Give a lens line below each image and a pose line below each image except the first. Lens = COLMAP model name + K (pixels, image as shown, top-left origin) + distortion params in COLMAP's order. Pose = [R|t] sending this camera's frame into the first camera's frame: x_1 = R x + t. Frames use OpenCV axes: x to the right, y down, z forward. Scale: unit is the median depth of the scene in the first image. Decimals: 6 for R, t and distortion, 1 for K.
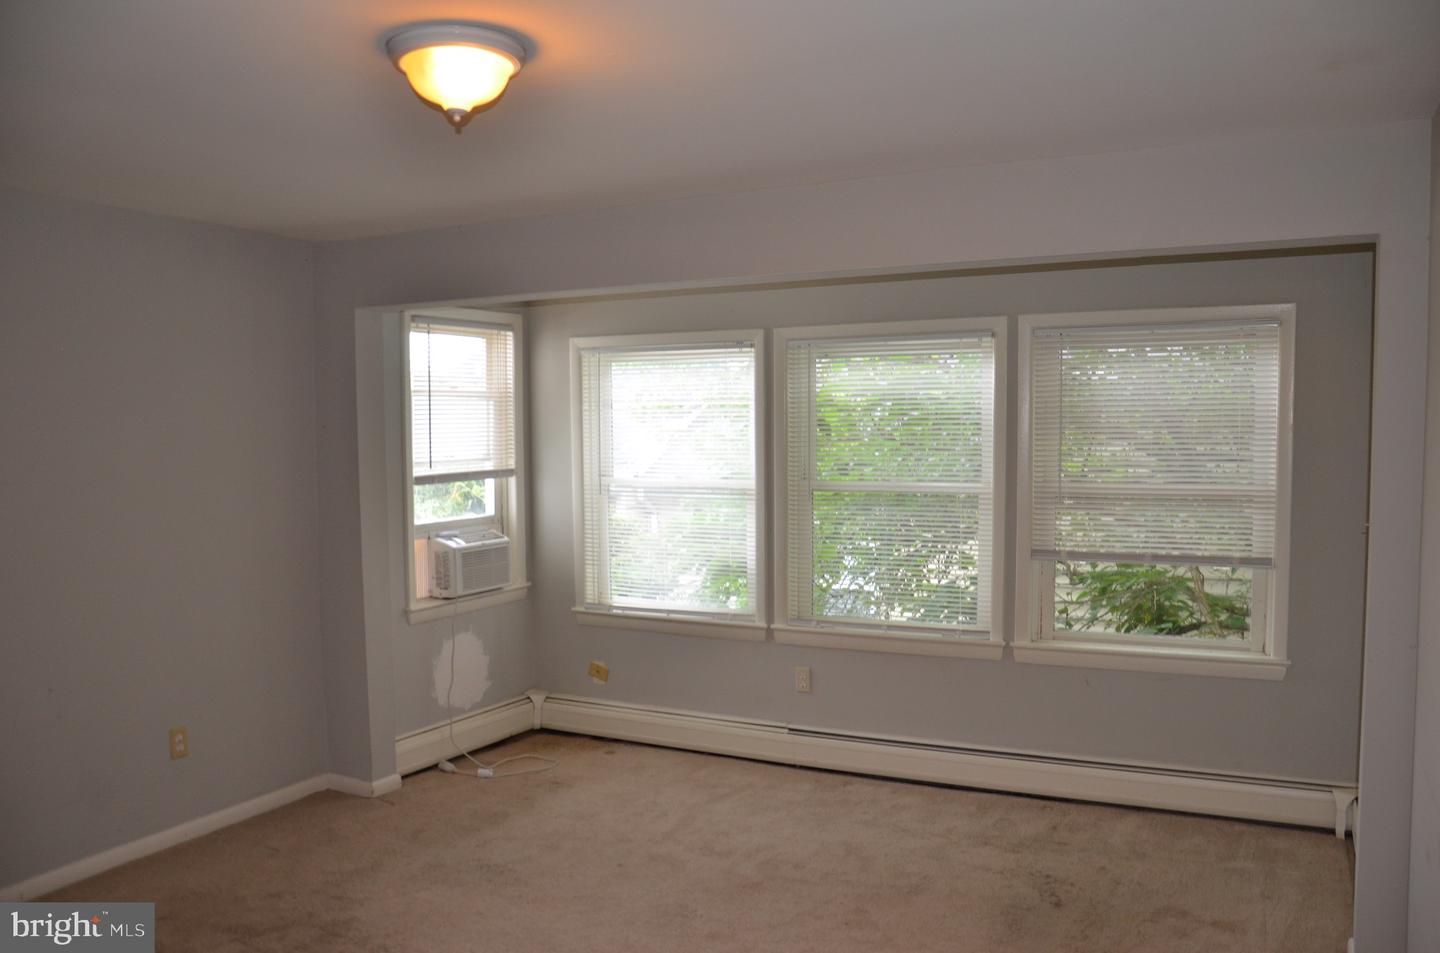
lens RADIAL K [[1150.2, 0, 720.0], [0, 1150.2, 476.5], [0, 0, 1]] dist [-0.156545, 0.134942]
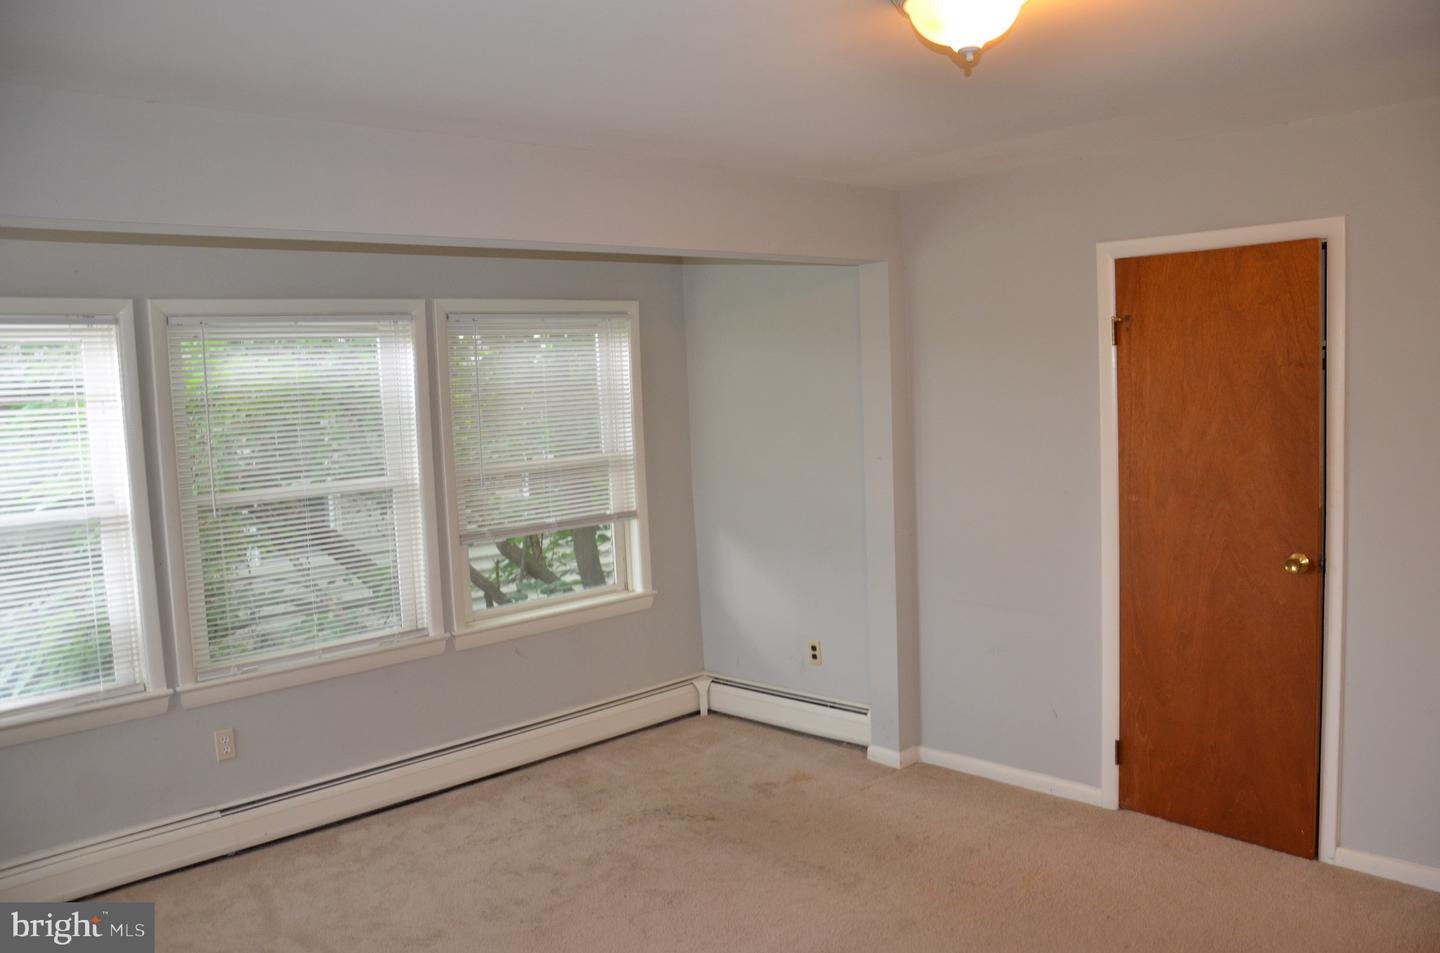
lens RADIAL K [[1150.2, 0, 720.0], [0, 1150.2, 476.5], [0, 0, 1]] dist [-0.156545, 0.134942]
pose [[0.317455, -0.081915, 0.944729, -0.613758], [0.086255, 0.994626, 0.057258, -0.025598], [-0.944342, 0.063311, 0.322815, 0.473741]]
